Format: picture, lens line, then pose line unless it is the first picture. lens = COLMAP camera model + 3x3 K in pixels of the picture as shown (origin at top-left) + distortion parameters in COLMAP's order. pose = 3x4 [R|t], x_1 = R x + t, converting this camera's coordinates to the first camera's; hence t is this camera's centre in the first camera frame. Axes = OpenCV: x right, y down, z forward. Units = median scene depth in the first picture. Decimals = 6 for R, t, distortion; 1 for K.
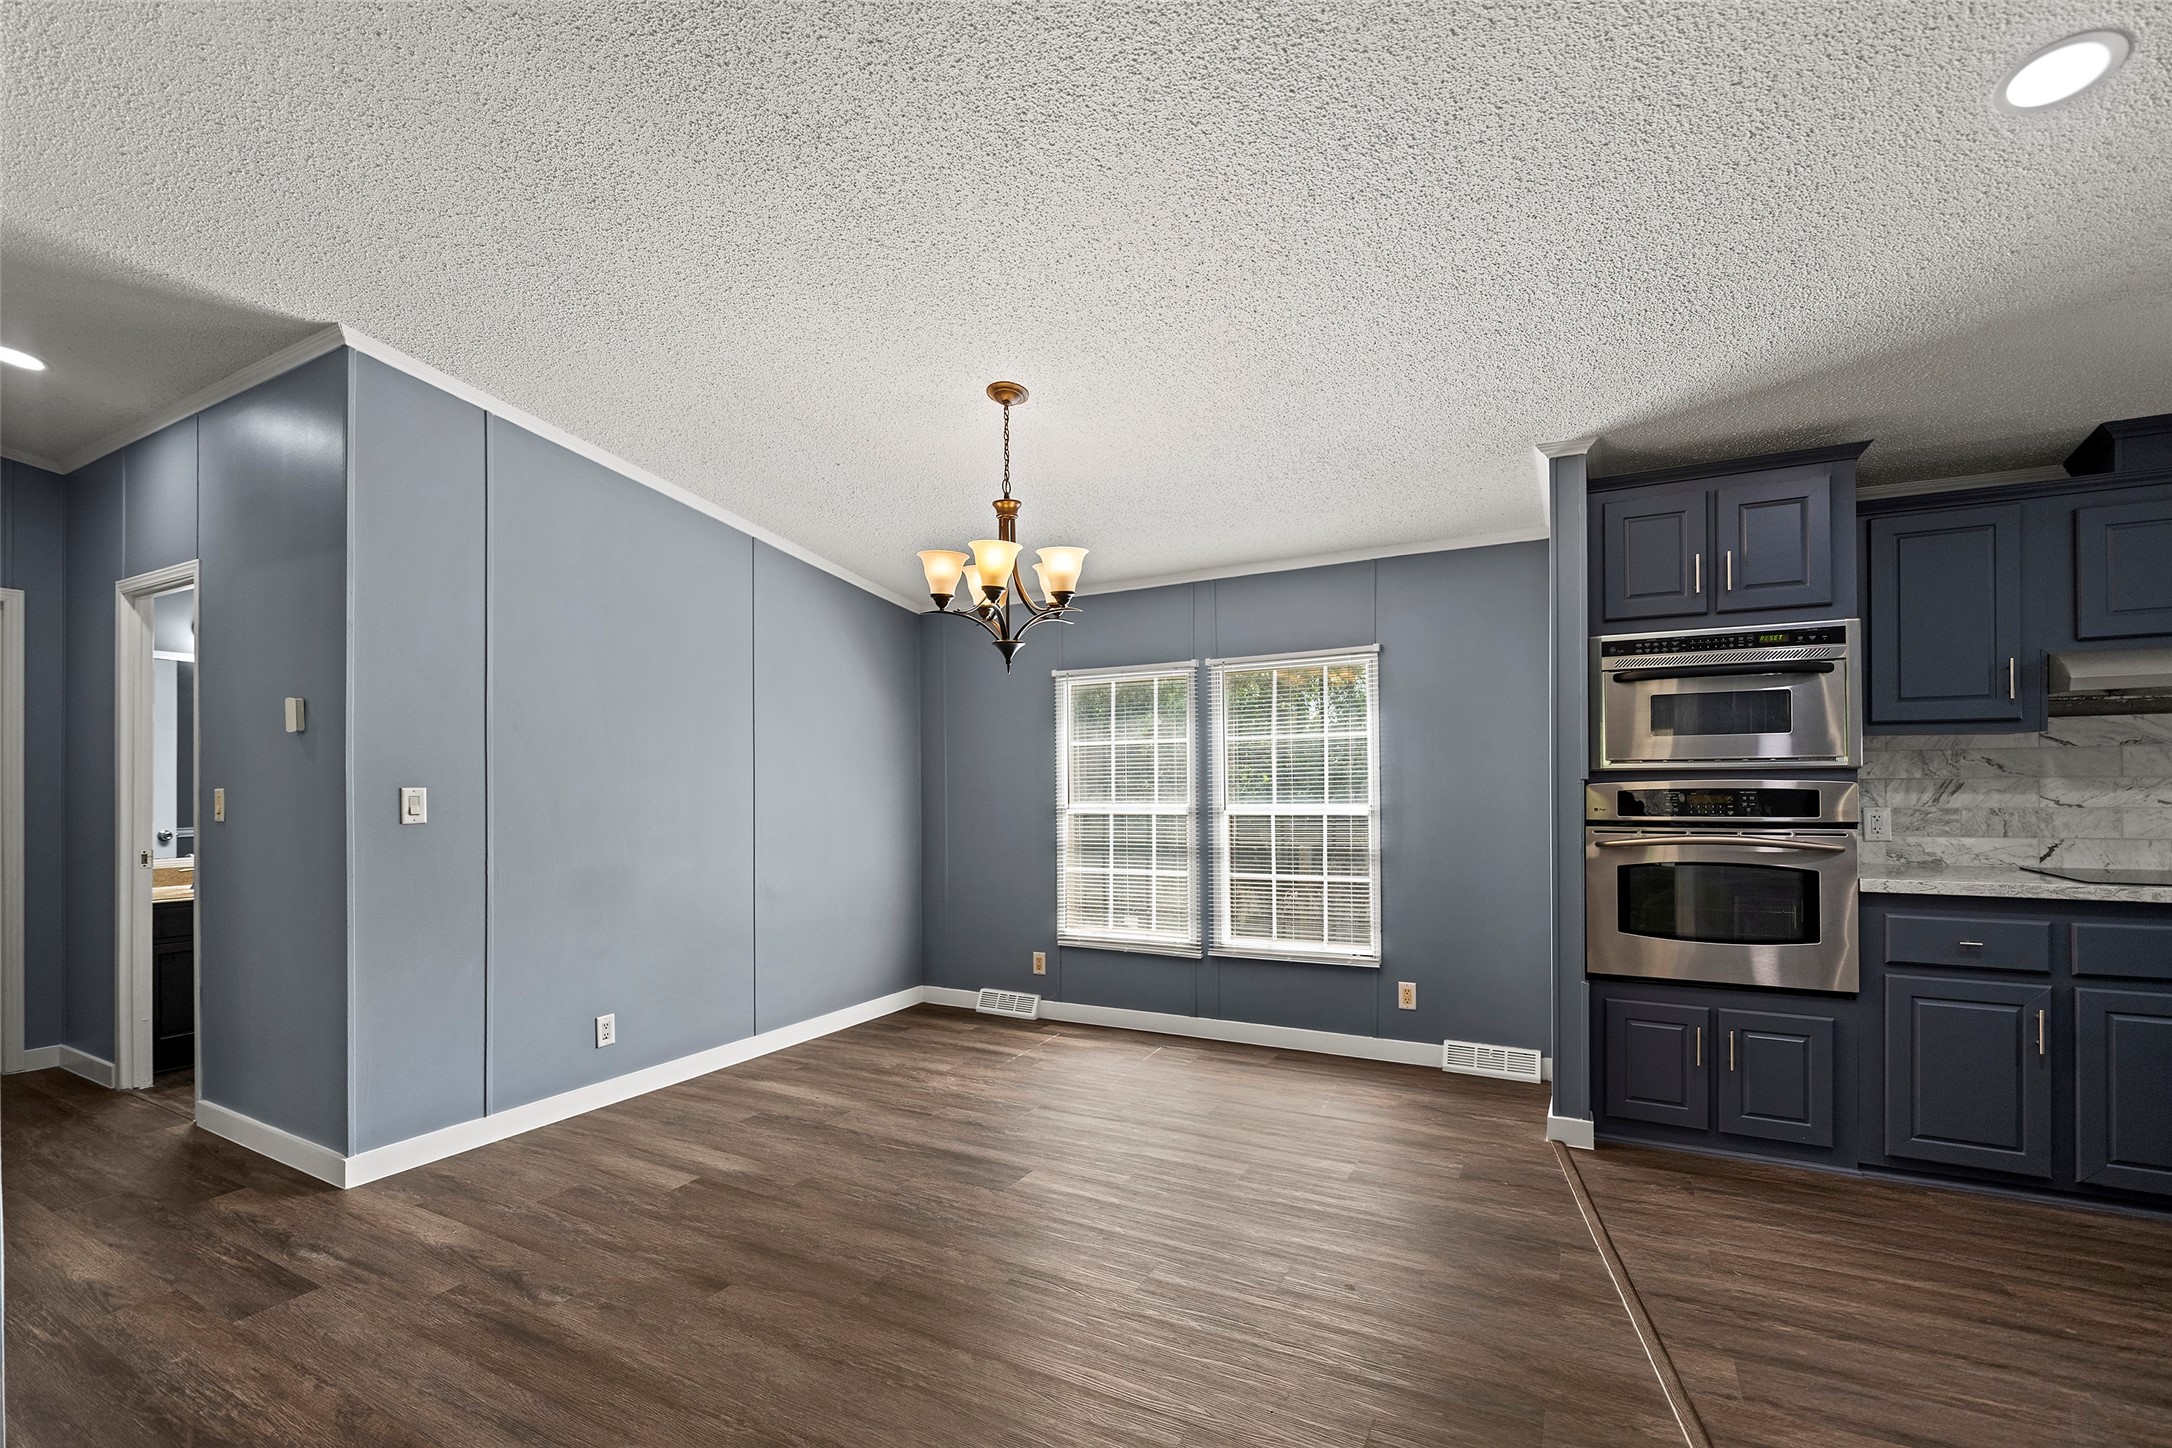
lens RADIAL K [[917.7, 0, 1089.1], [0, 917.7, 775.0], [0, 0, 1]] dist [-0.012851, 0.000617]
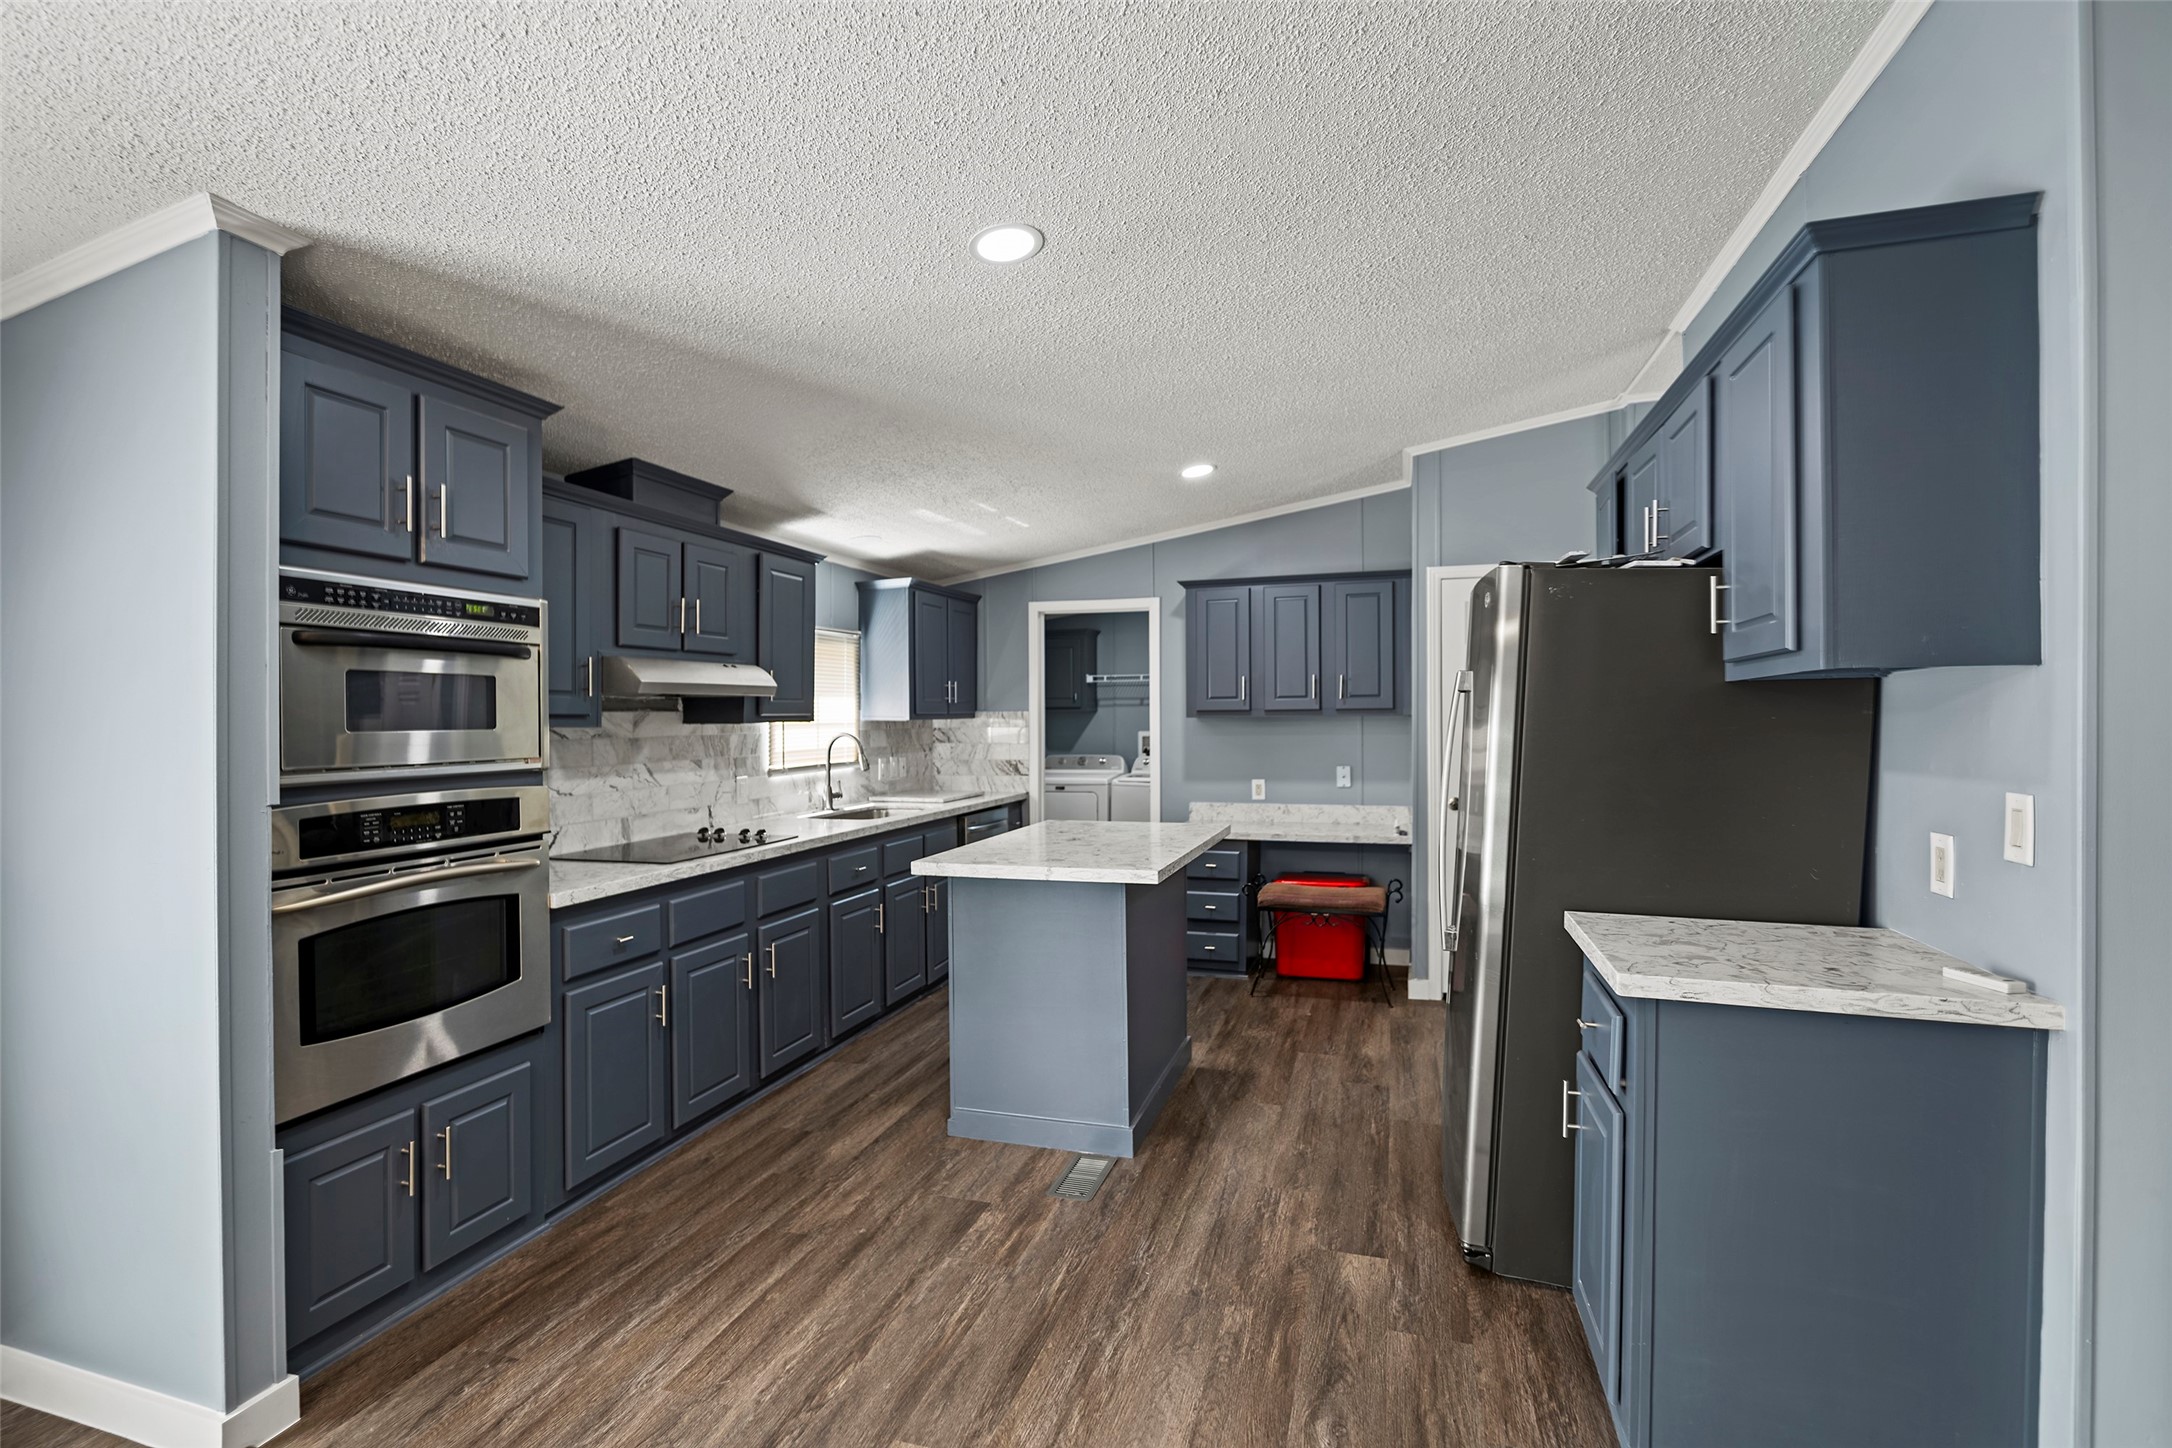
lens RADIAL K [[972.0, 0, 1102.6], [0, 972.0, 724.1], [0, 0, 1]] dist [-0.021551, -0.000011]
pose [[-0.218932, 0.002128, 0.975738, -0.174225], [0.000741, 0.999998, -0.002014, -0.046650], [-0.975740, 0.000282, -0.218933, 0.623903]]
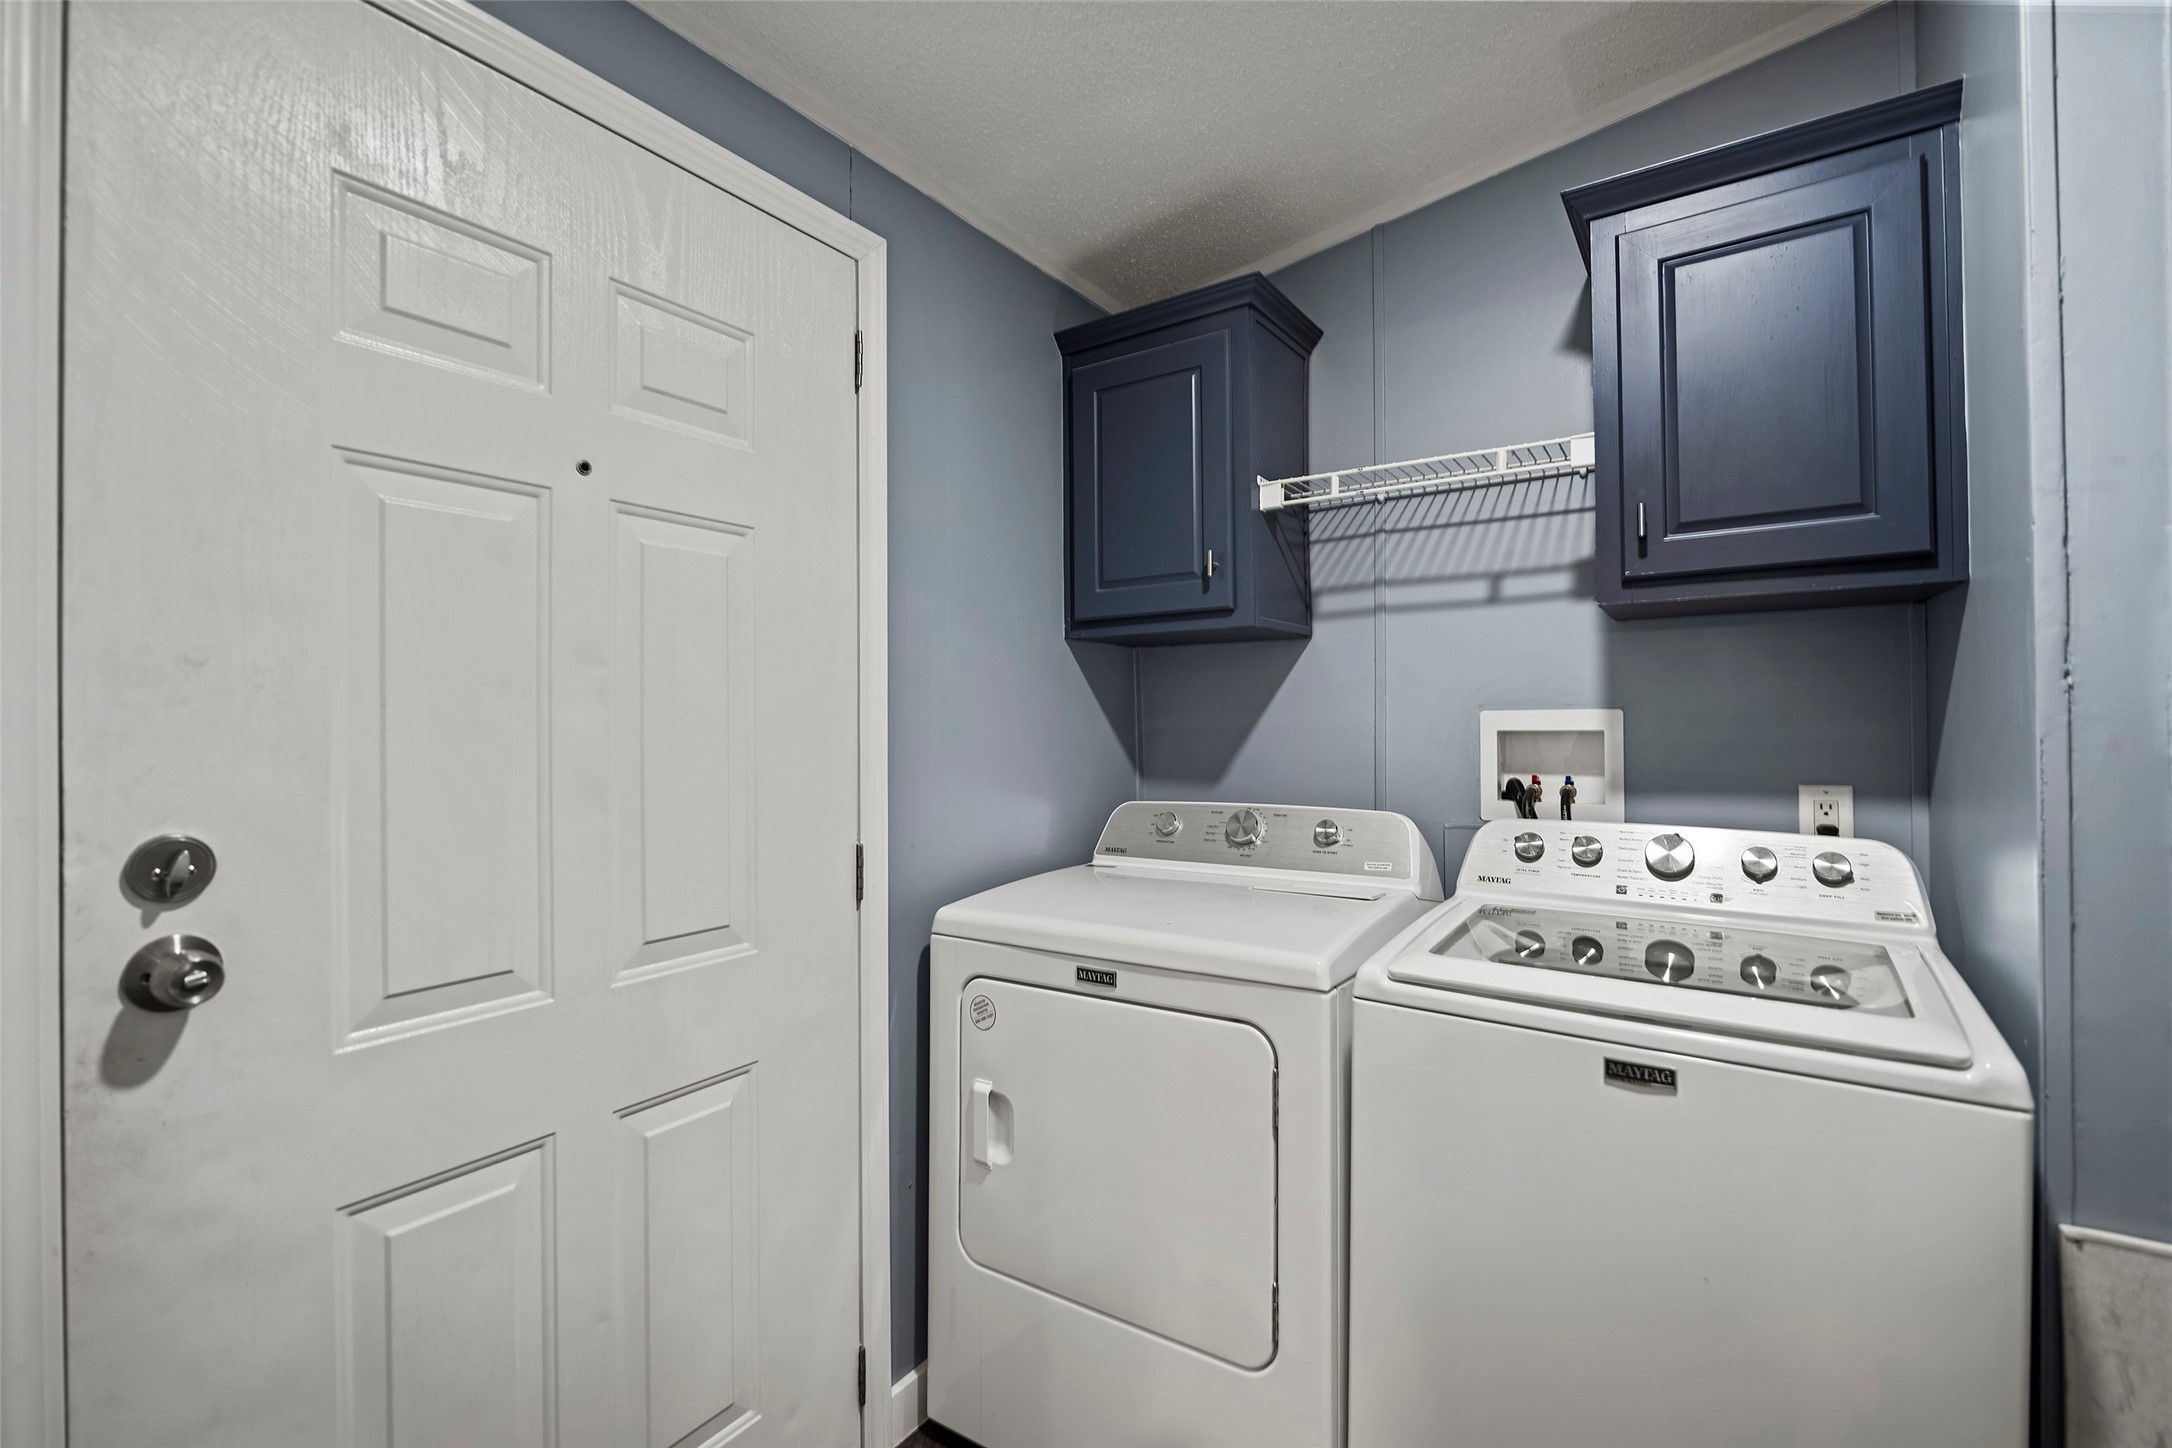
lens RADIAL K [[972.0, 0, 1092.0], [0, 972.0, 733.4], [0, 0, 1]] dist [-0.021551, -0.000011]
pose [[0.070731, 0.009704, 0.997448, 1.804857], [-0.002893, 0.999950, -0.009524, -0.009449], [-0.997491, -0.002212, 0.070755, 0.142140]]
